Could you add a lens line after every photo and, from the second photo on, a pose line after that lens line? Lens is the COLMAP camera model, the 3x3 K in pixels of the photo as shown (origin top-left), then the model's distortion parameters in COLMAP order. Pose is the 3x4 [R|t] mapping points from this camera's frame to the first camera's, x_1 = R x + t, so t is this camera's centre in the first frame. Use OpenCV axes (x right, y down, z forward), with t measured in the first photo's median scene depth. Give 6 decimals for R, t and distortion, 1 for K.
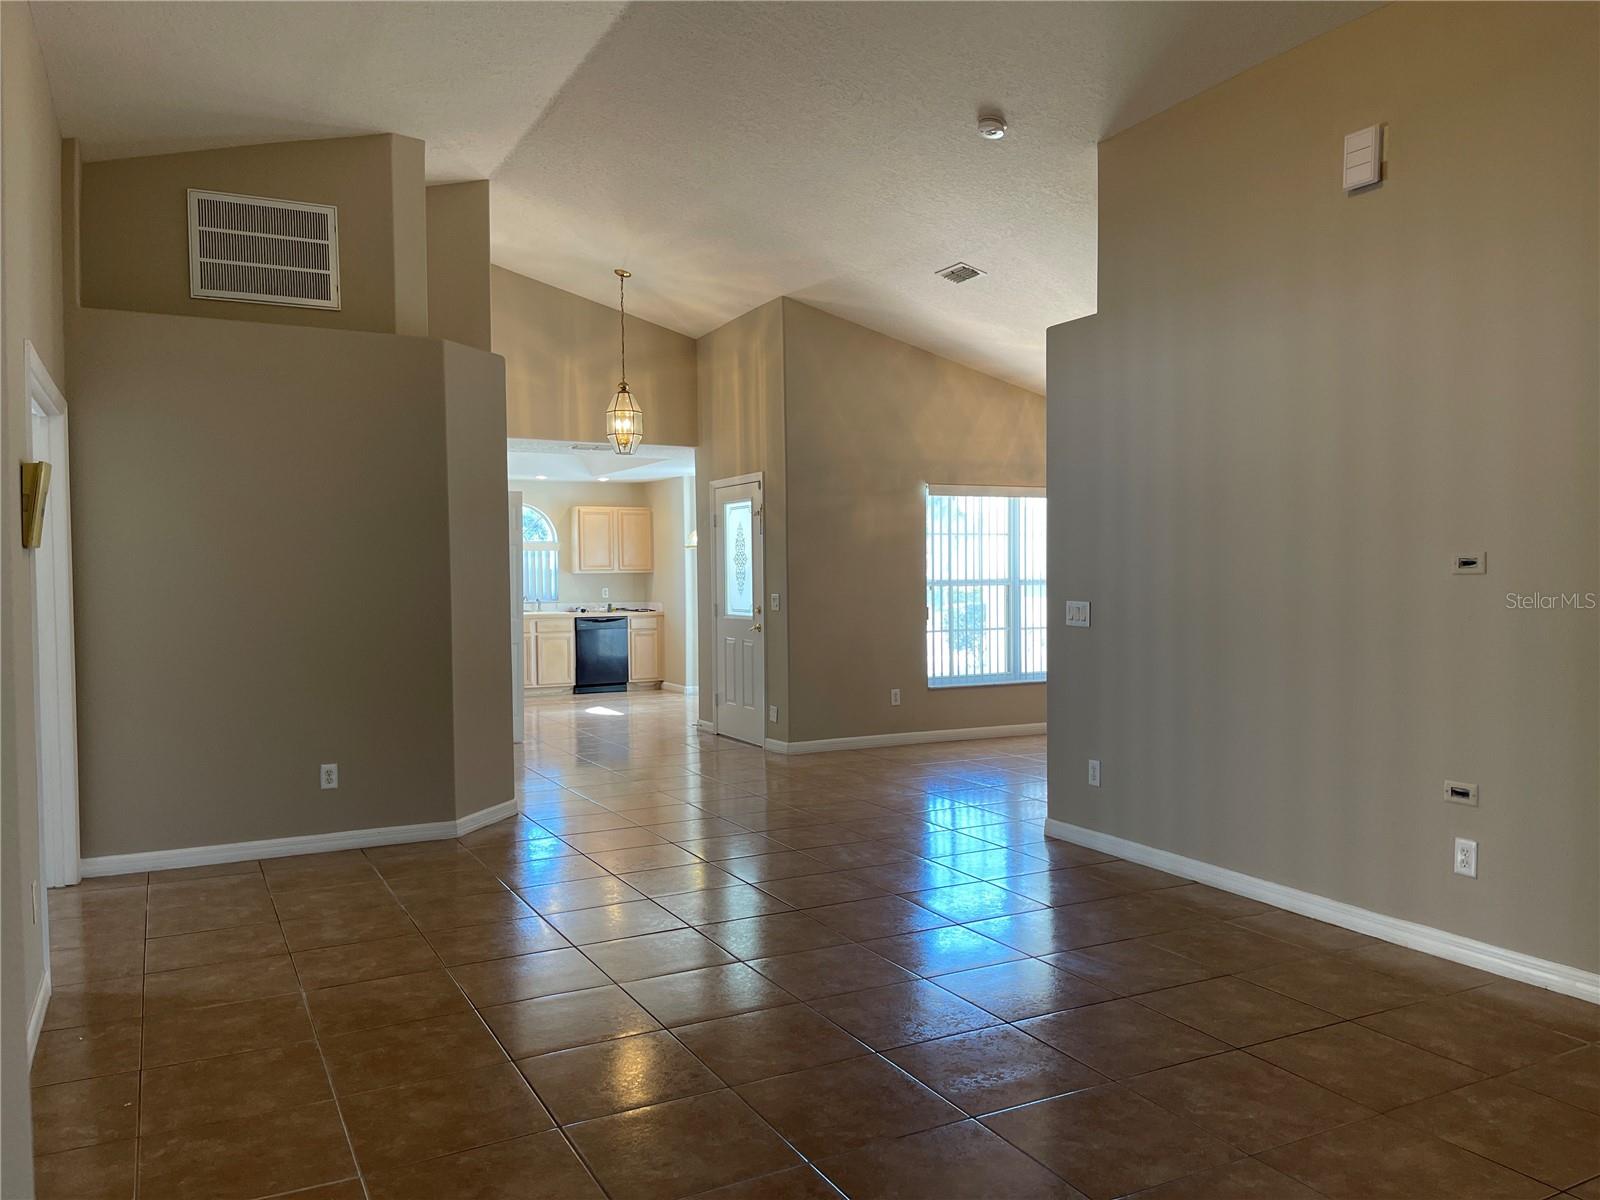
lens RADIAL K [[1207.1, 0, 832.2], [0, 1207.1, 615.3], [0, 0, 1]] dist [0.056986, -0.070852]
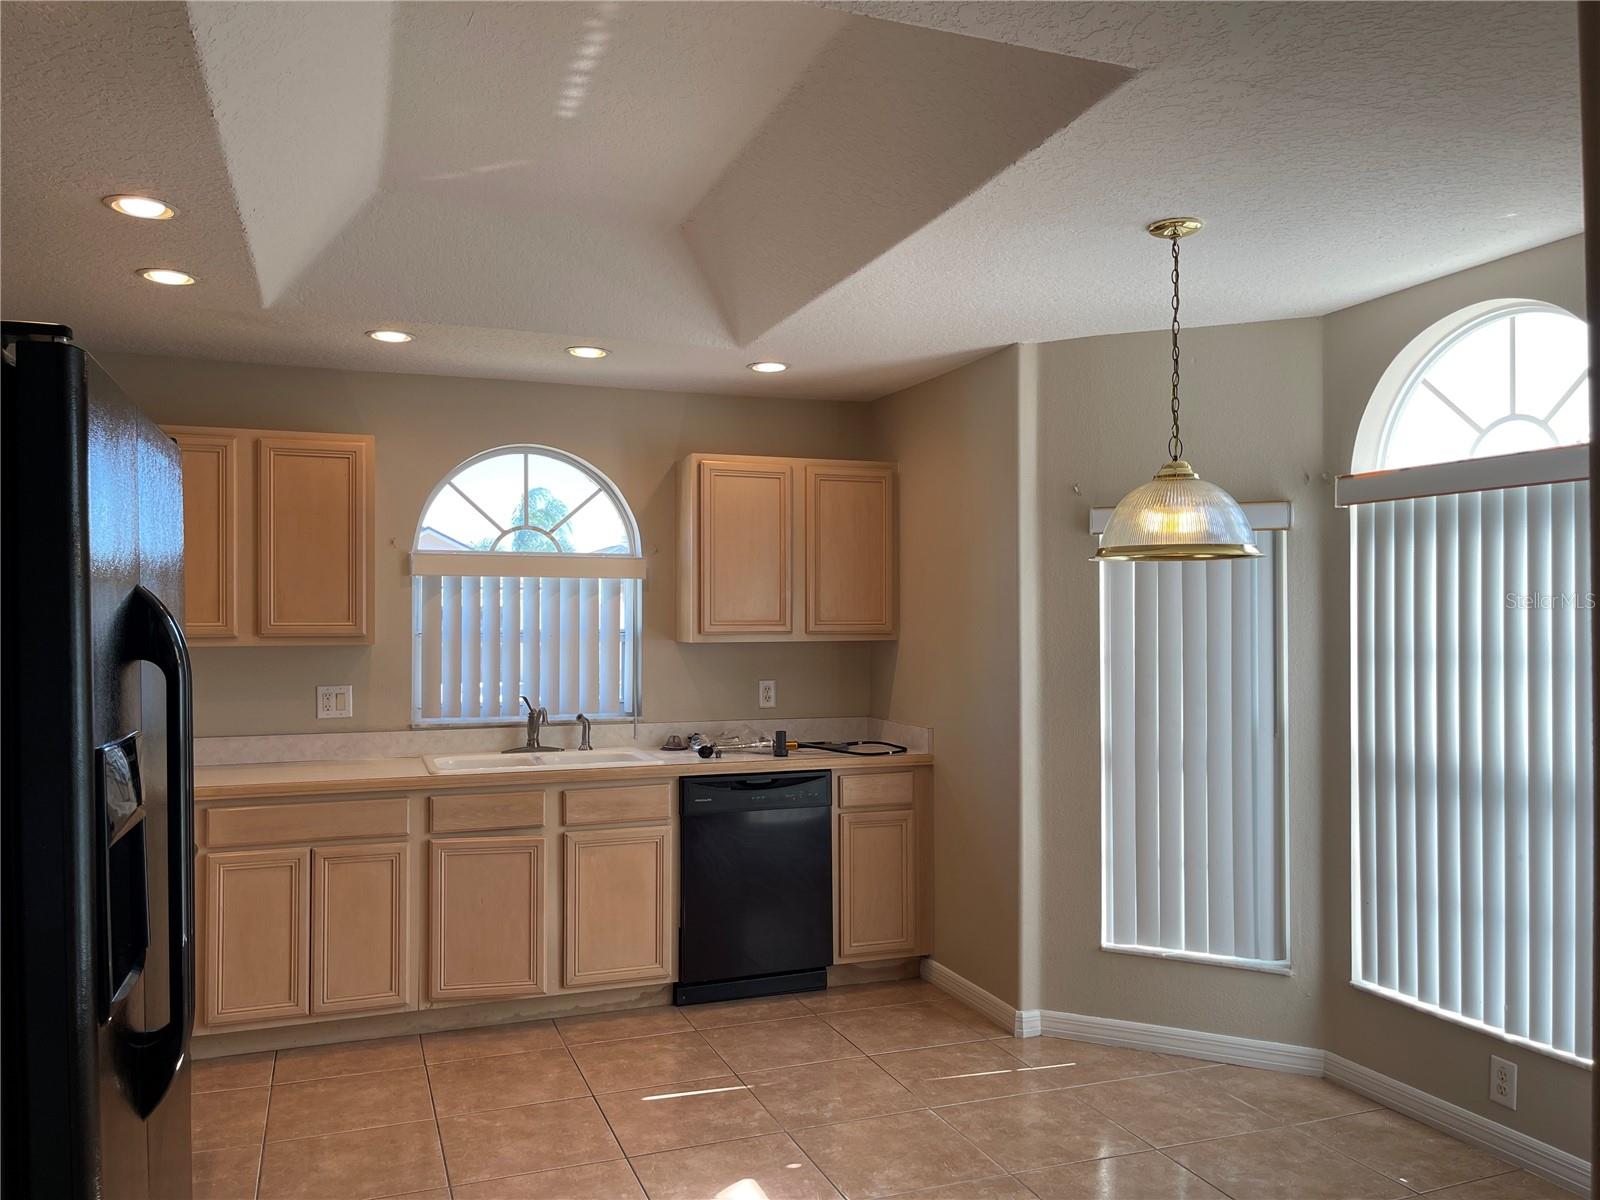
lens RADIAL K [[1207.1, 0, 801.1], [0, 1207.1, 613.3], [0, 0, 1]] dist [0.056986, -0.070852]
pose [[0.988935, 0.004863, -0.148269, -0.126588], [-0.011247, 0.999044, -0.042246, -0.028625], [0.147922, 0.043447, 0.988044, 0.655201]]
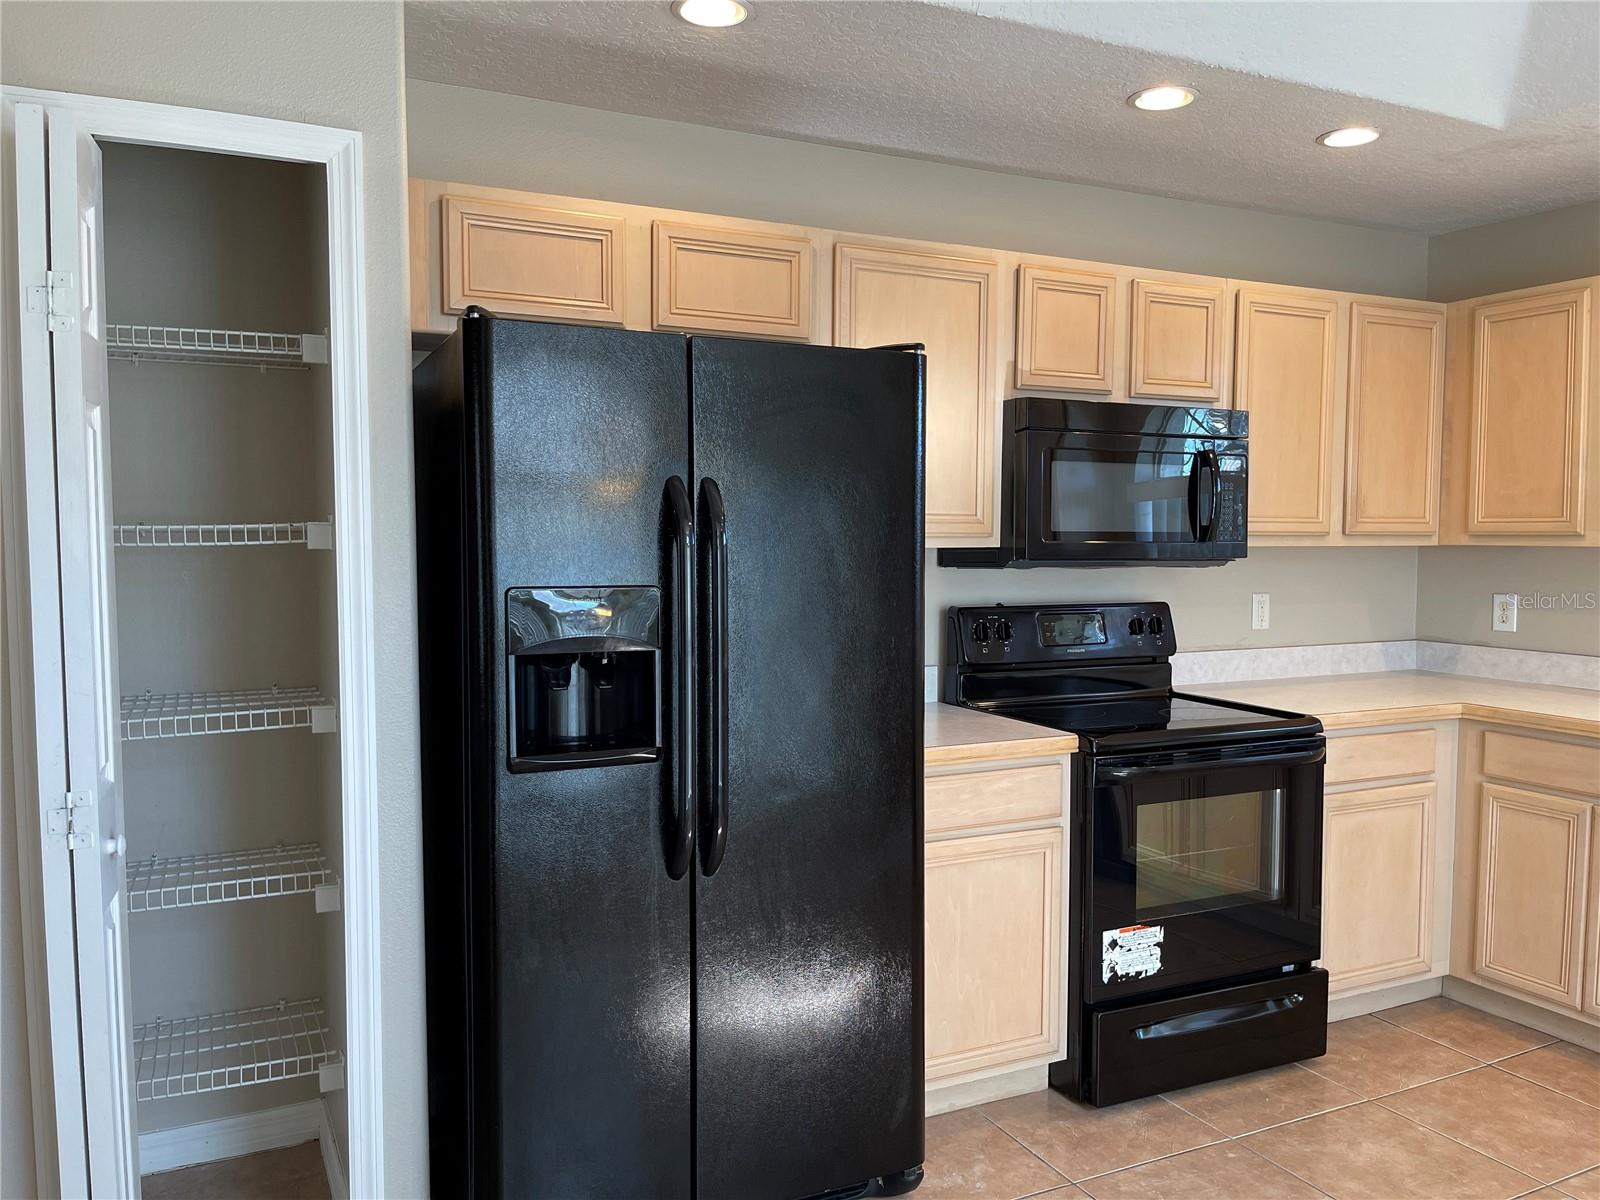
lens RADIAL K [[1207.1, 0, 791.7], [0, 1207.1, 609.6], [0, 0, 1]] dist [0.056986, -0.070852]
pose [[-0.052090, 0.072145, -0.996033, -0.053380], [-0.041618, 0.996364, 0.074345, -0.030601], [0.997775, 0.045325, -0.048898, 0.787931]]
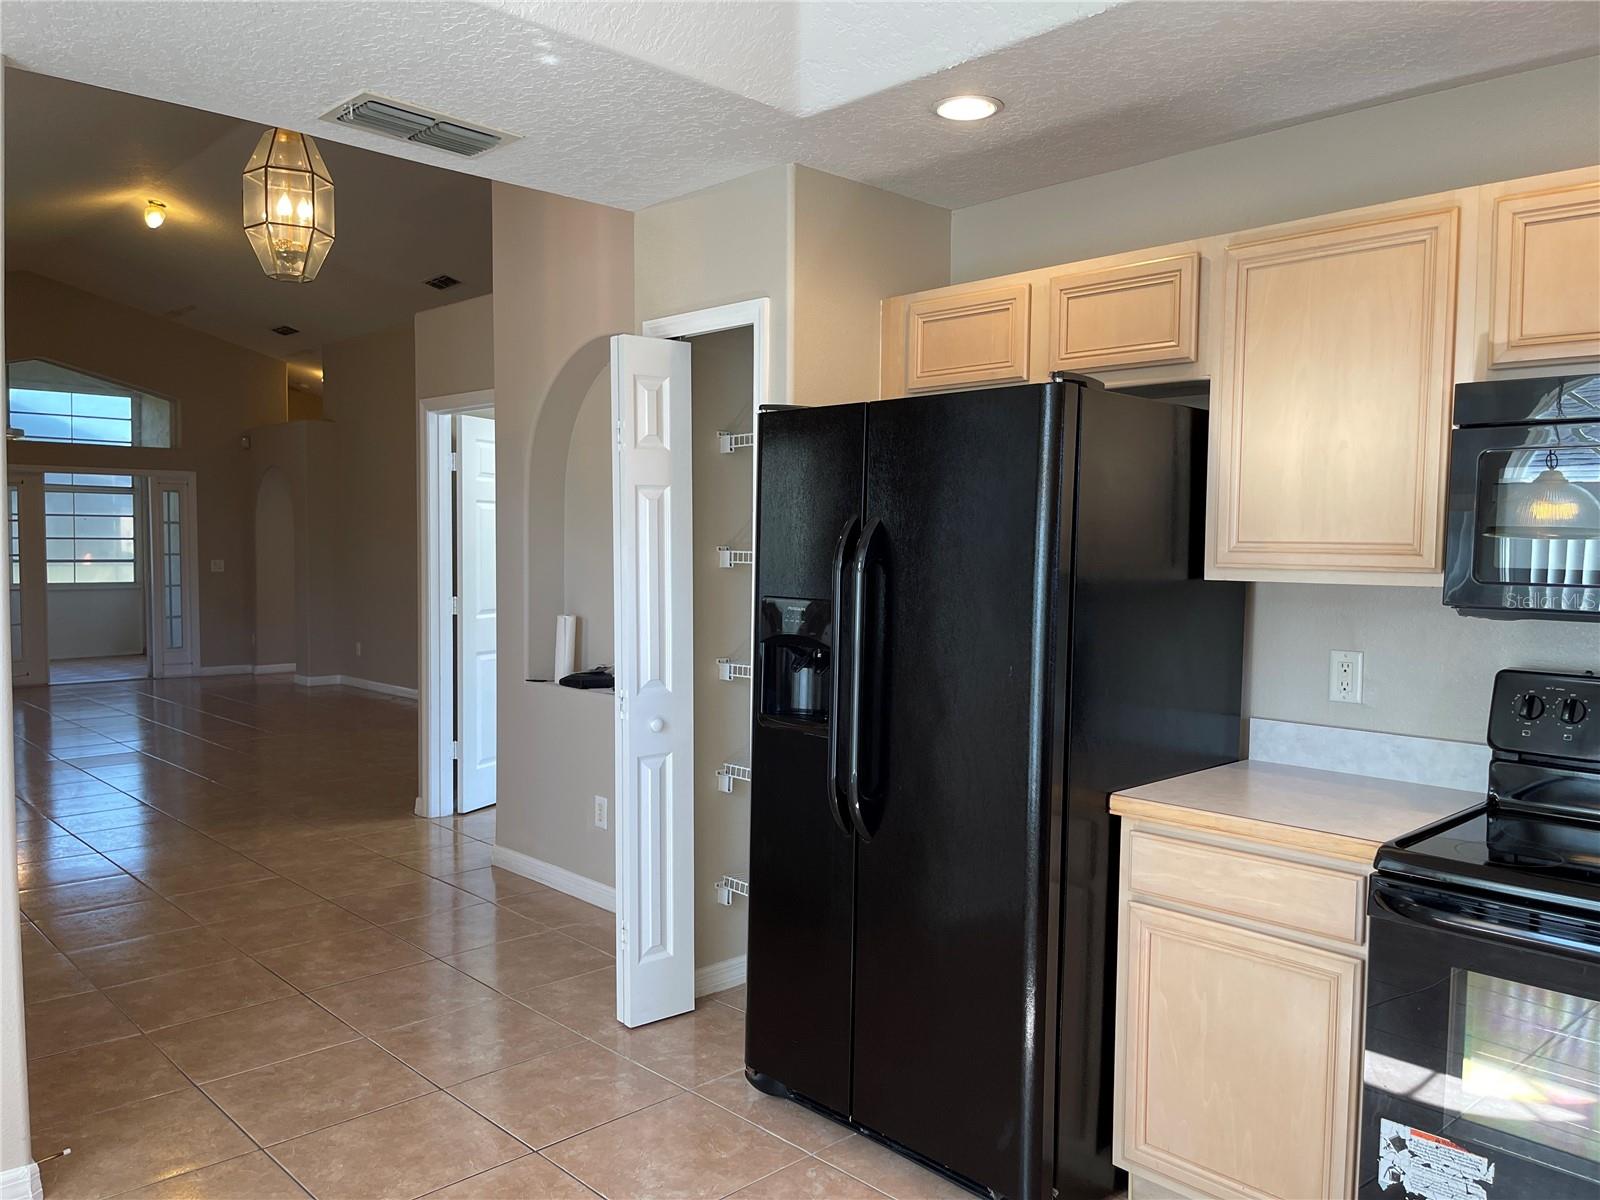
lens RADIAL K [[1220.5, 0, 794.3], [0, 1220.5, 613.8], [0, 0, 1]] dist [0.038366, -0.043424]
pose [[-0.968463, 0.012710, -0.248835, -0.151680], [-0.011740, 0.995261, 0.096530, -0.038742], [0.248882, 0.096407, -0.963724, 0.957707]]
